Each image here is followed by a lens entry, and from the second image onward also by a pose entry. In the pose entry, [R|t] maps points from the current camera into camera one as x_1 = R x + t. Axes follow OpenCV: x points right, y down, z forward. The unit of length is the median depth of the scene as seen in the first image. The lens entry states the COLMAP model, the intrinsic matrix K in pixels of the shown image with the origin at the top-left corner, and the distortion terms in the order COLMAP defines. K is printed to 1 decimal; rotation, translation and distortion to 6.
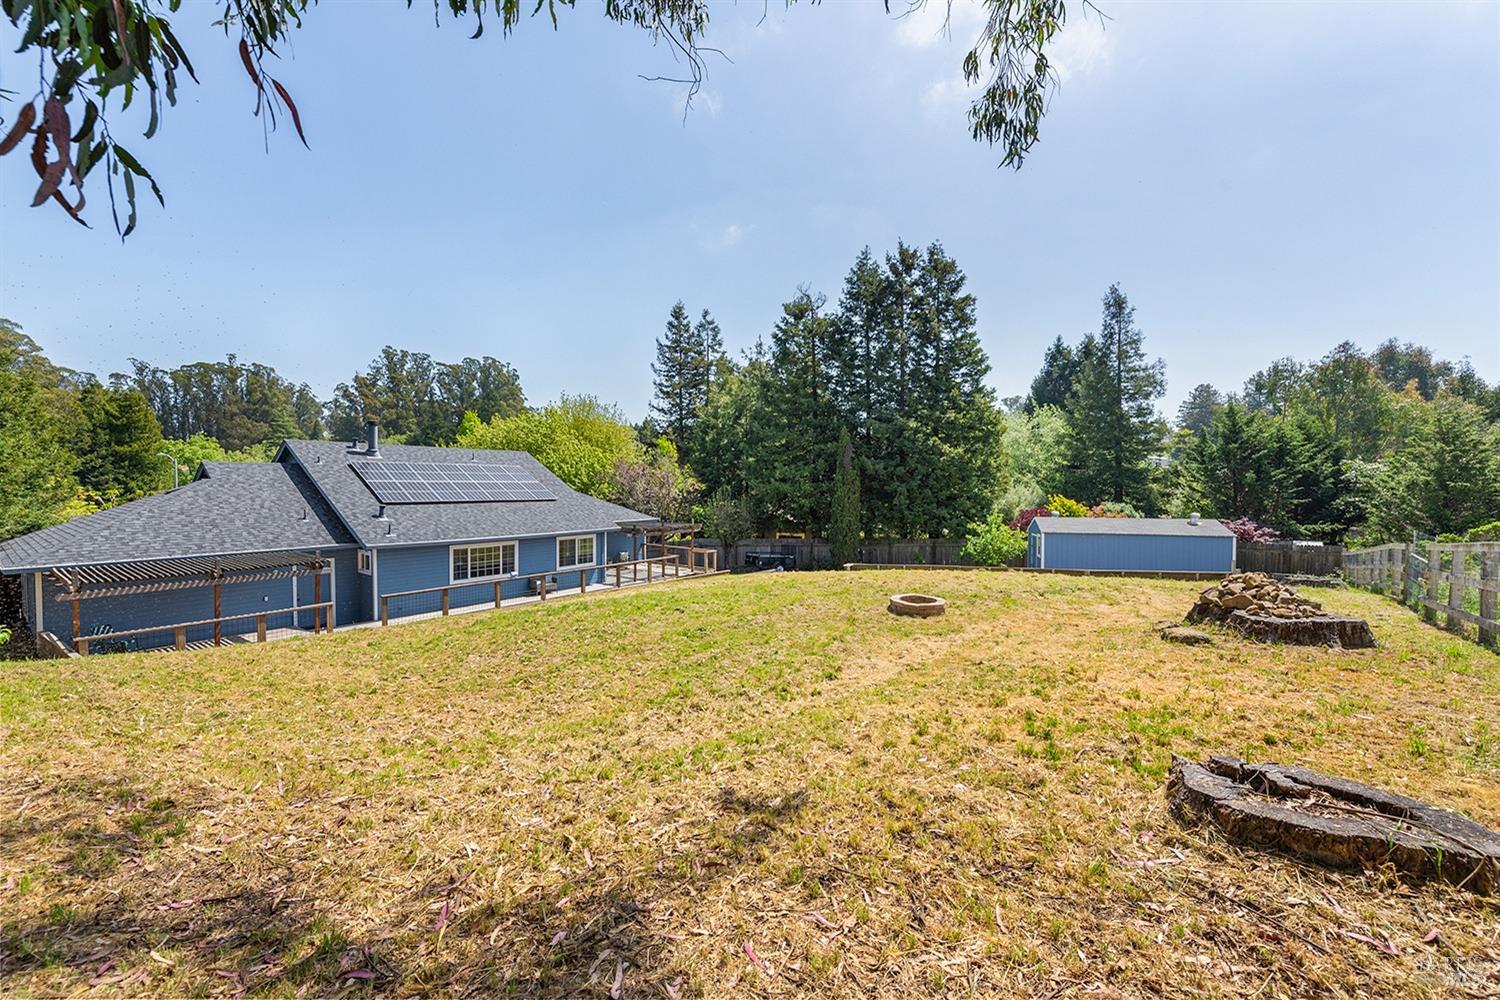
lens RADIAL K [[634.4, 0, 752.9], [0, 634.4, 496.8], [0, 0, 1]] dist [-0.001737, -0.000812]
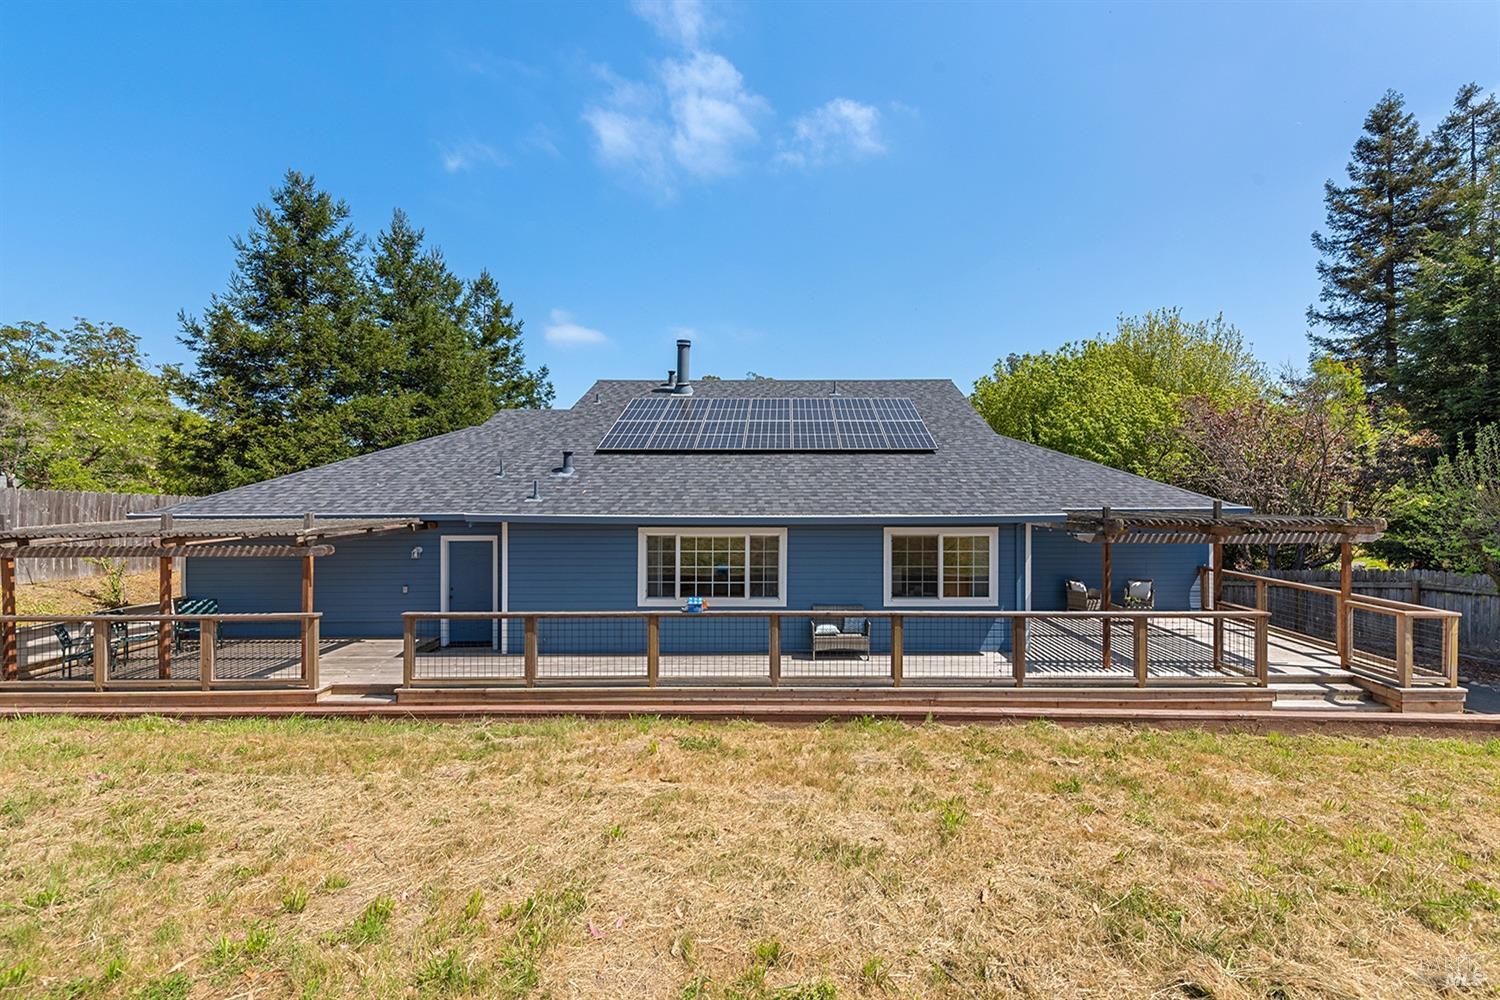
lens RADIAL K [[634.4, 0, 752.9], [0, 634.4, 496.8], [0, 0, 1]] dist [-0.001737, -0.000812]
pose [[0.588230, 0.002514, -0.808690, -0.008068], [-0.017597, 0.999798, -0.009691, 0.025505], [0.808502, 0.019931, 0.588155, 0.355402]]
